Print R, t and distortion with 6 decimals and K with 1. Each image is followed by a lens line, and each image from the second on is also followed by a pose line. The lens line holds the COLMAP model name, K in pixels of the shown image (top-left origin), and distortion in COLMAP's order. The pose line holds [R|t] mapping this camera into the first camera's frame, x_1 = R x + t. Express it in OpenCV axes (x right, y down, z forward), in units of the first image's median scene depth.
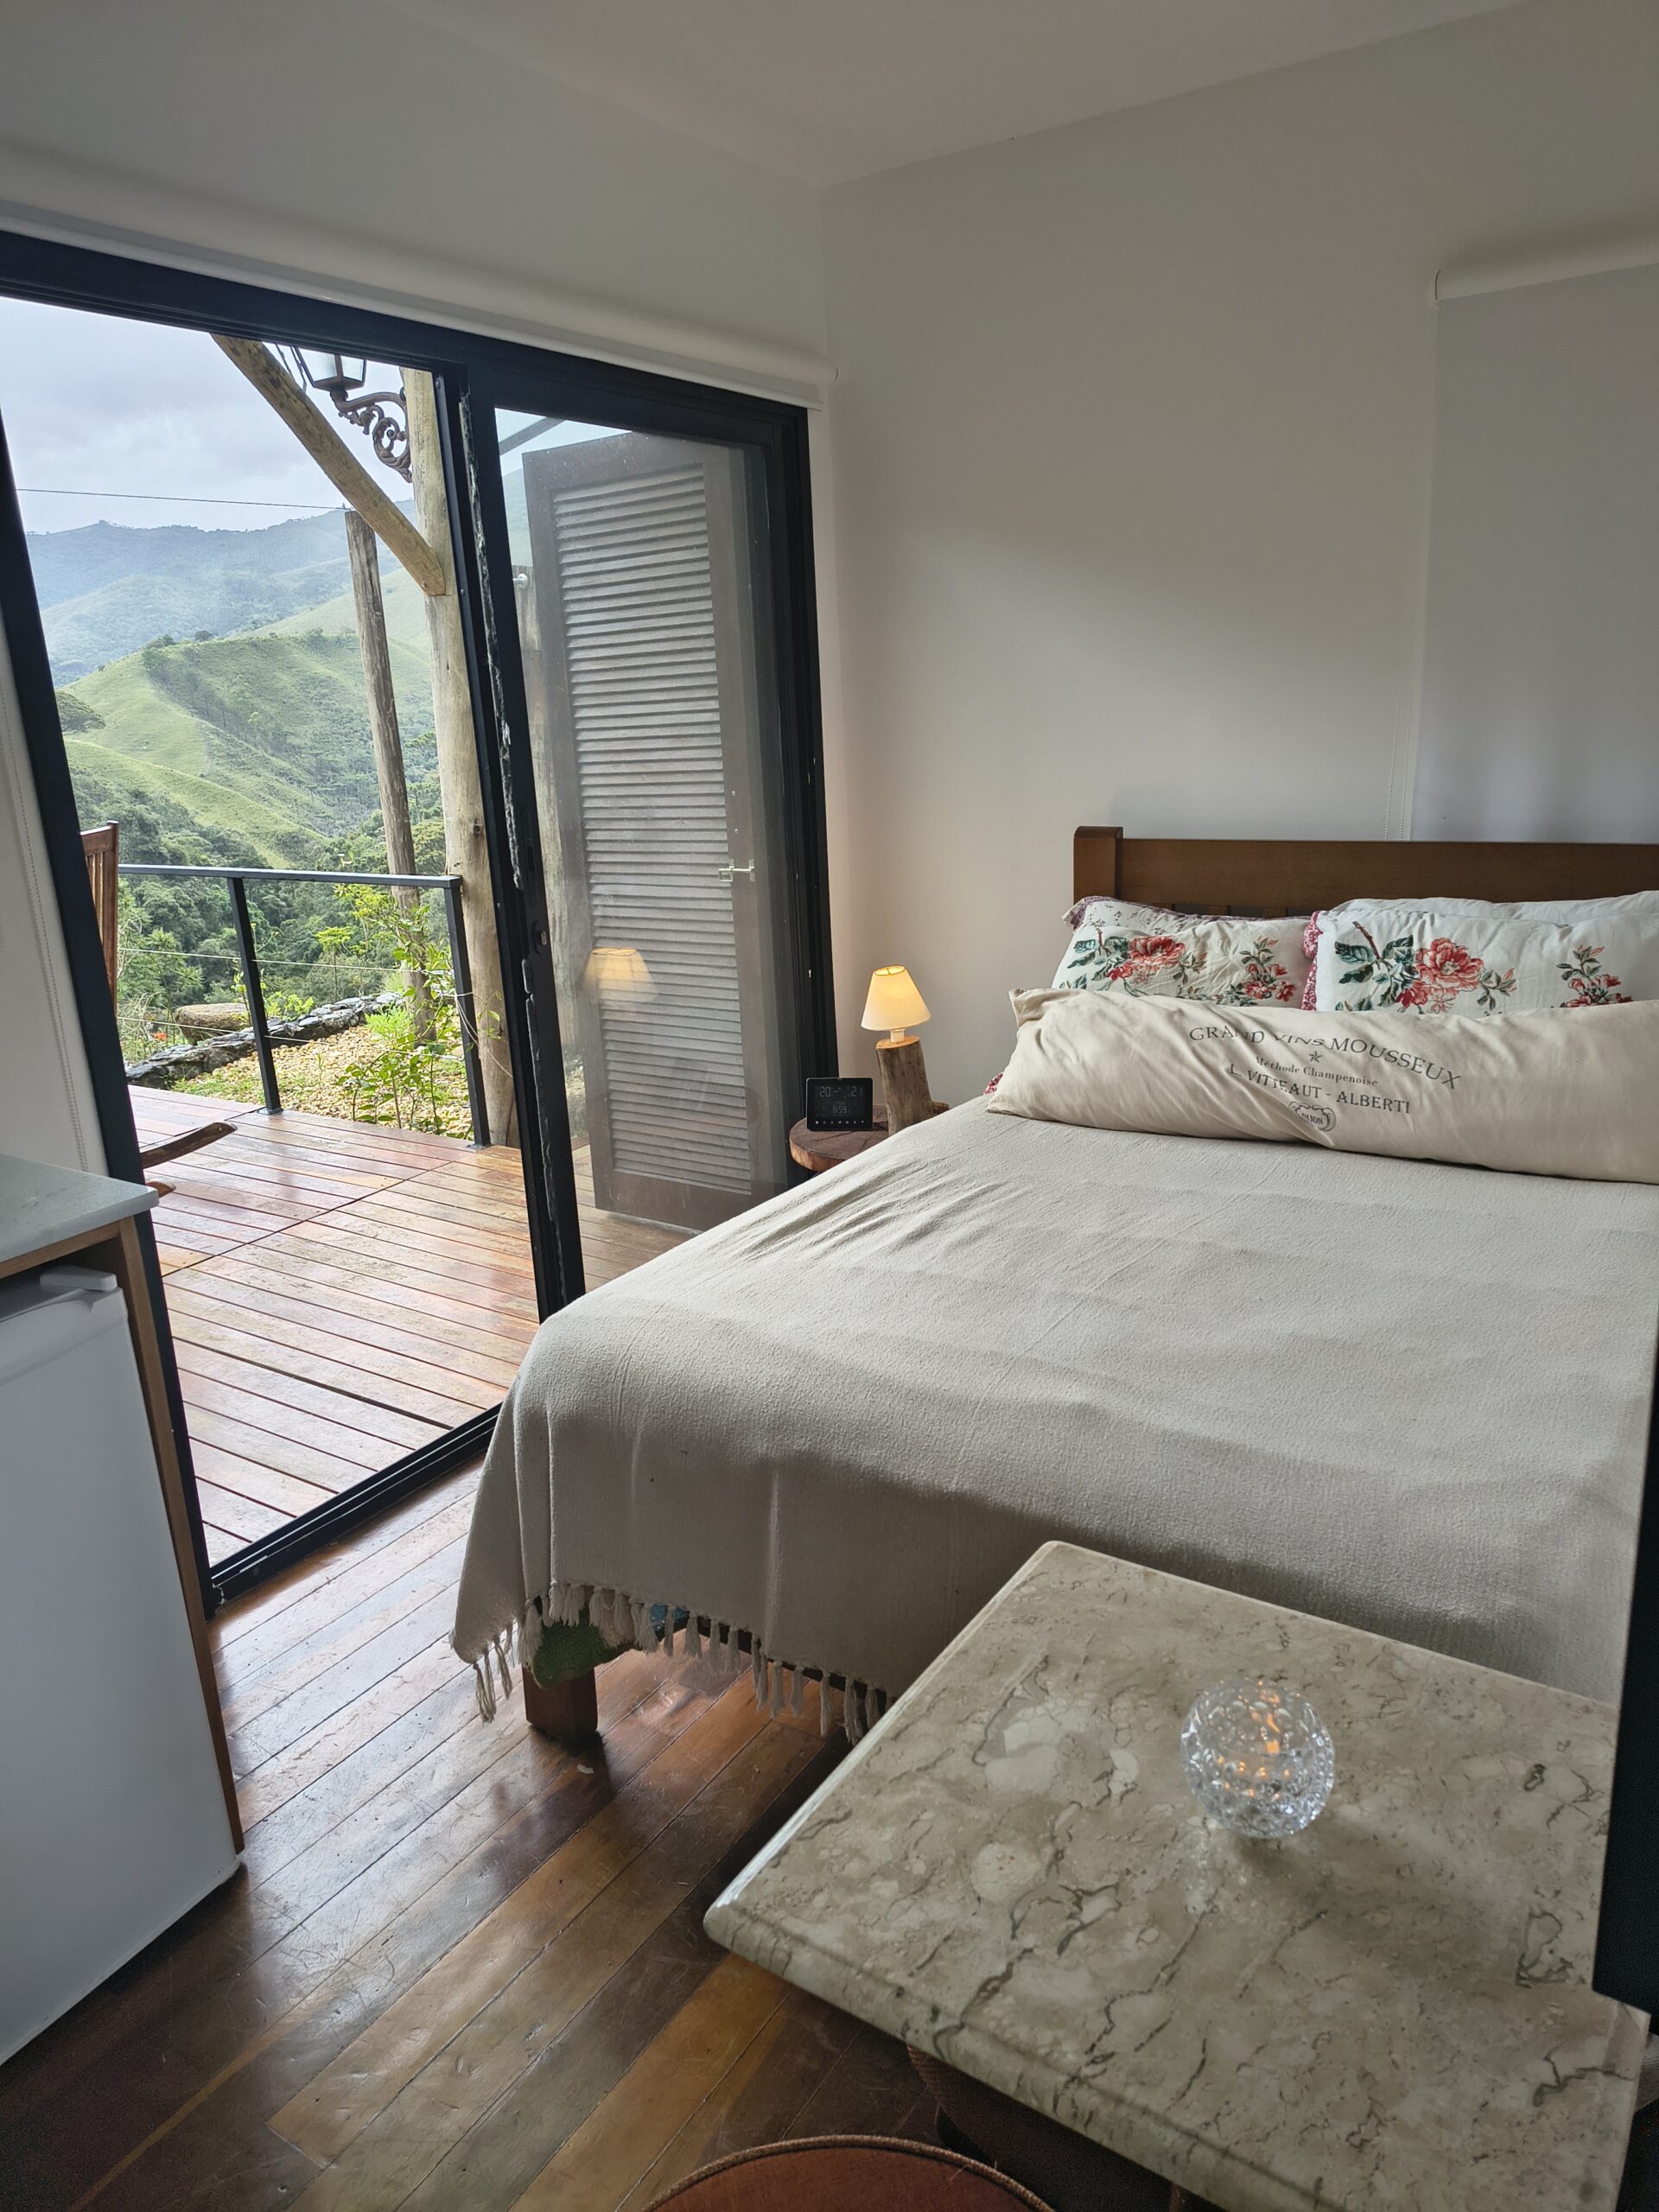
lens RADIAL K [[1542.0, 0, 829.5], [0, 1542.0, 1106.0], [0, 0, 1]] dist [0.001981, -0.000224]
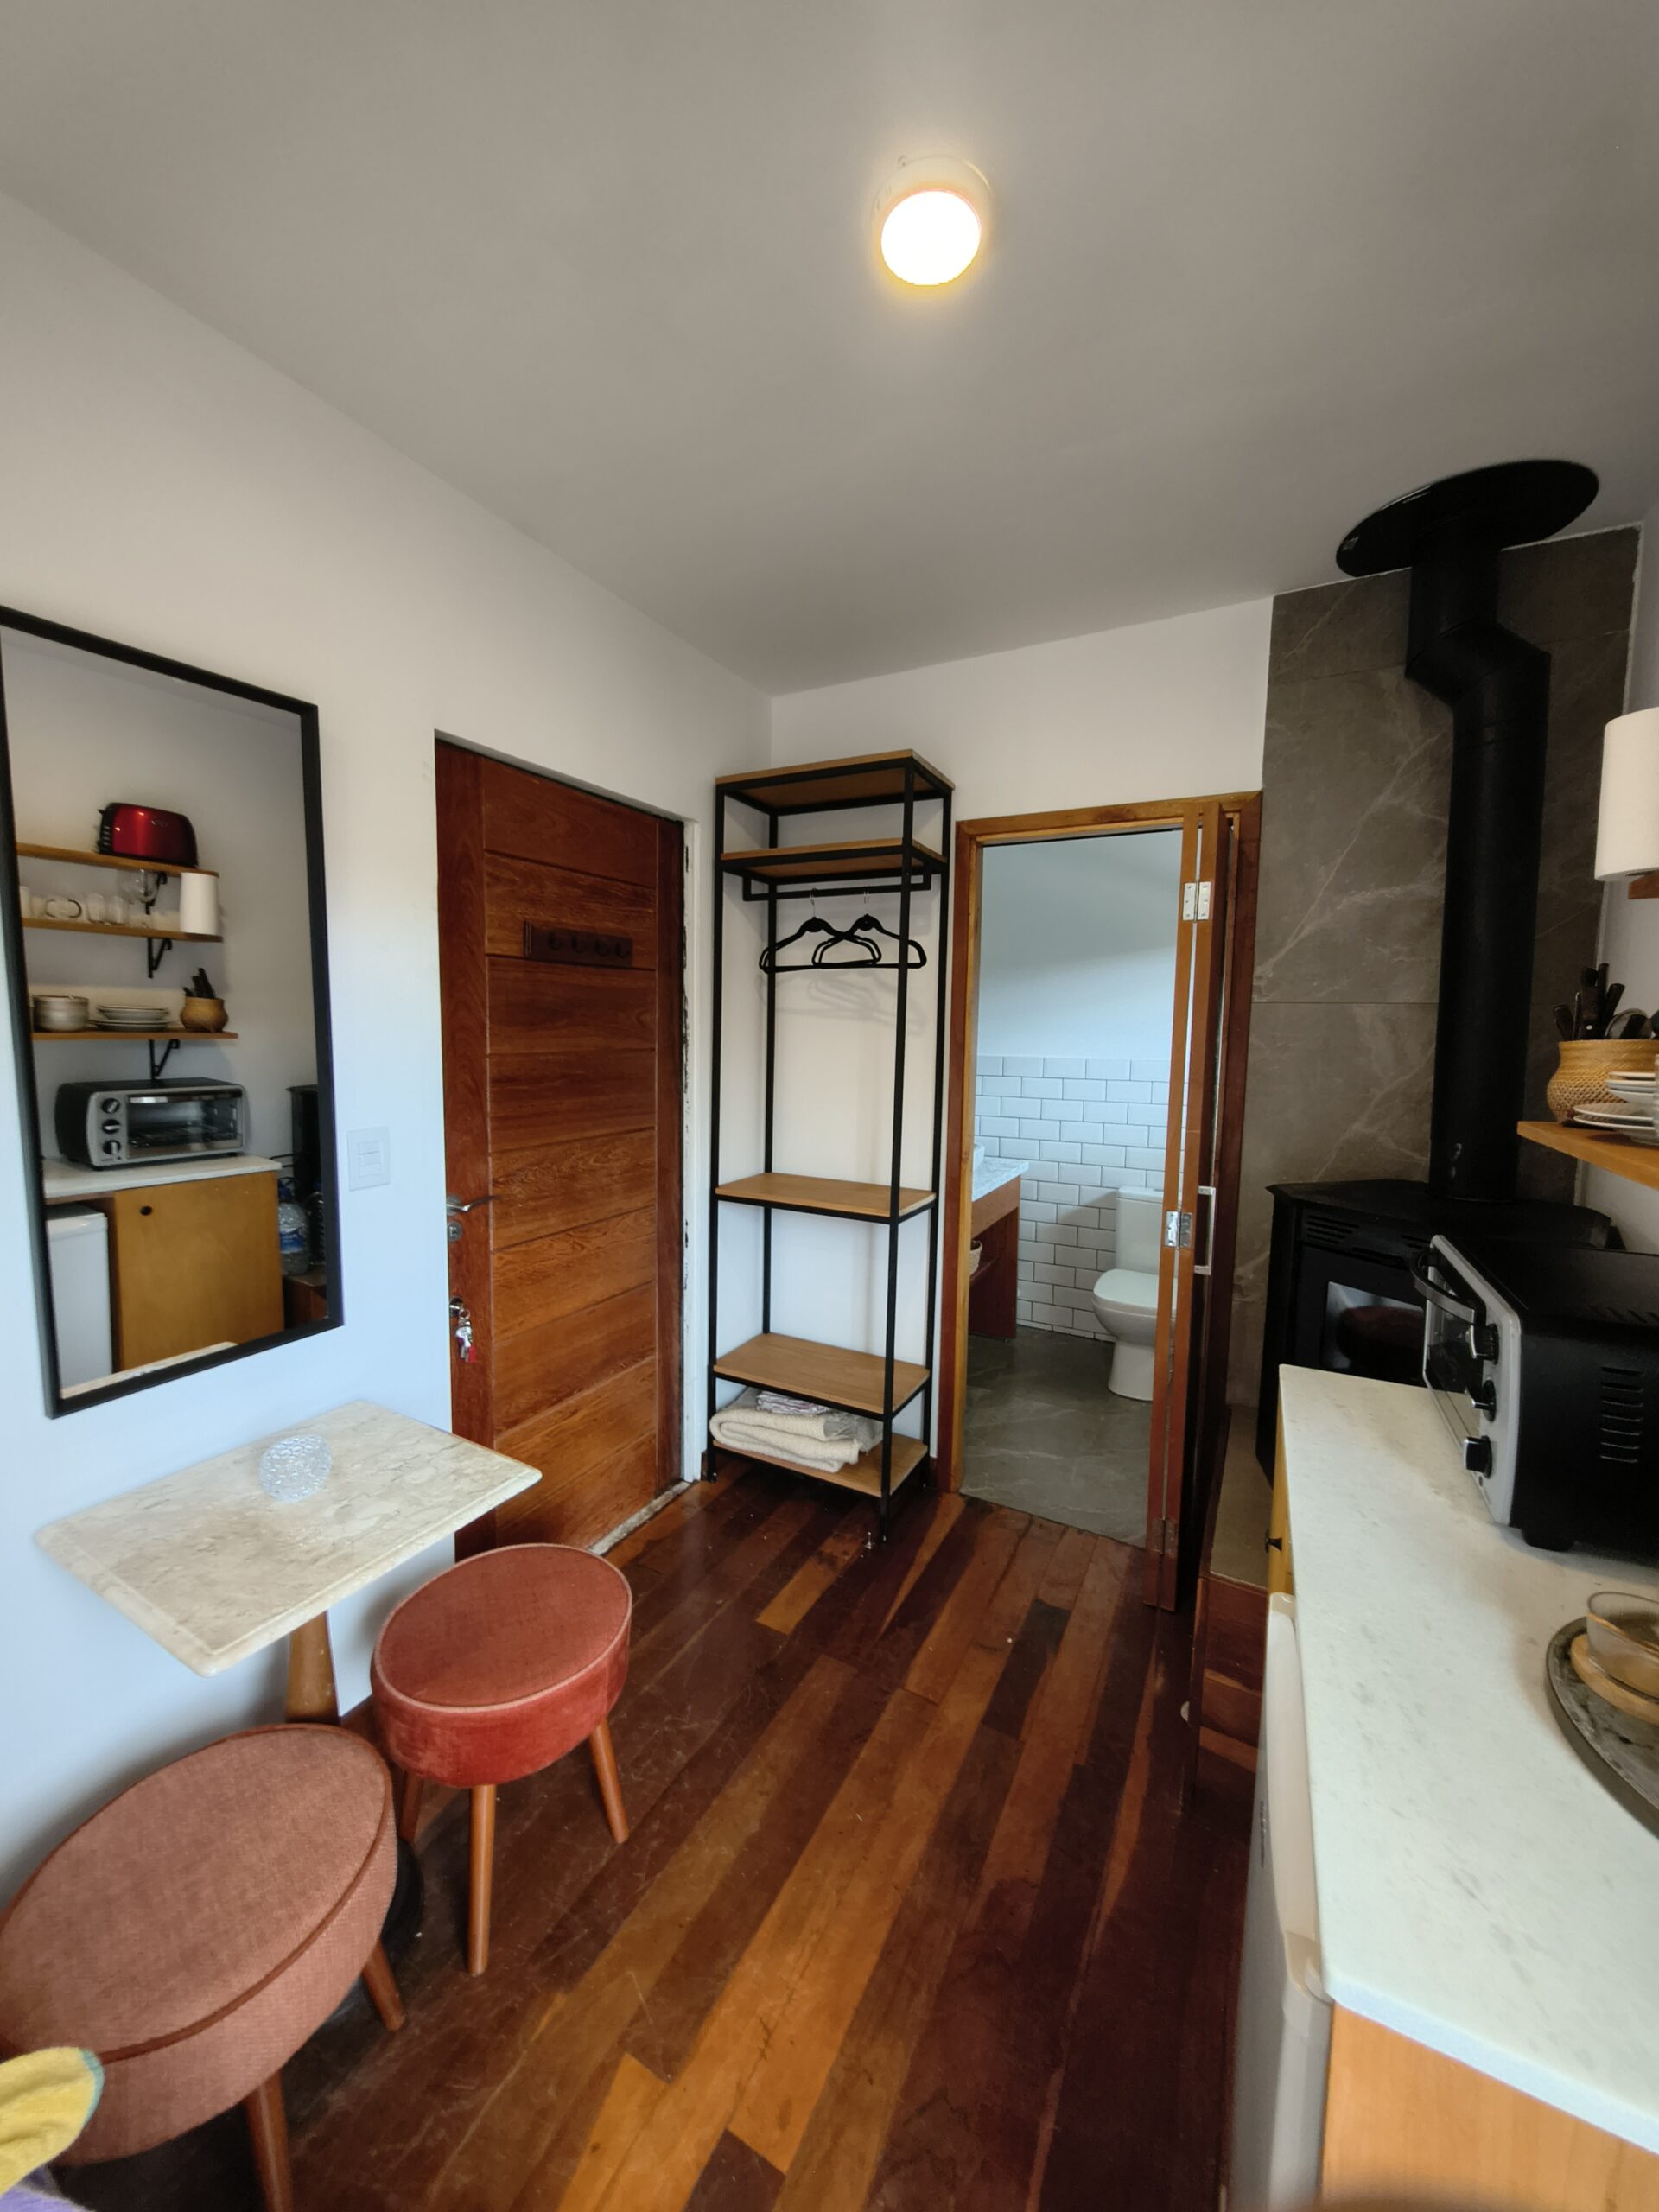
lens RADIAL K [[837.4, 0, 829.5], [0, 837.4, 1106.0], [0, 0, 1]] dist [-0.002183, -0.000226]
pose [[-0.995013, 0.040355, -0.091219, -0.430111], [0.004935, 0.933305, 0.359051, -0.529084], [0.099625, 0.356810, -0.928849, 2.011134]]
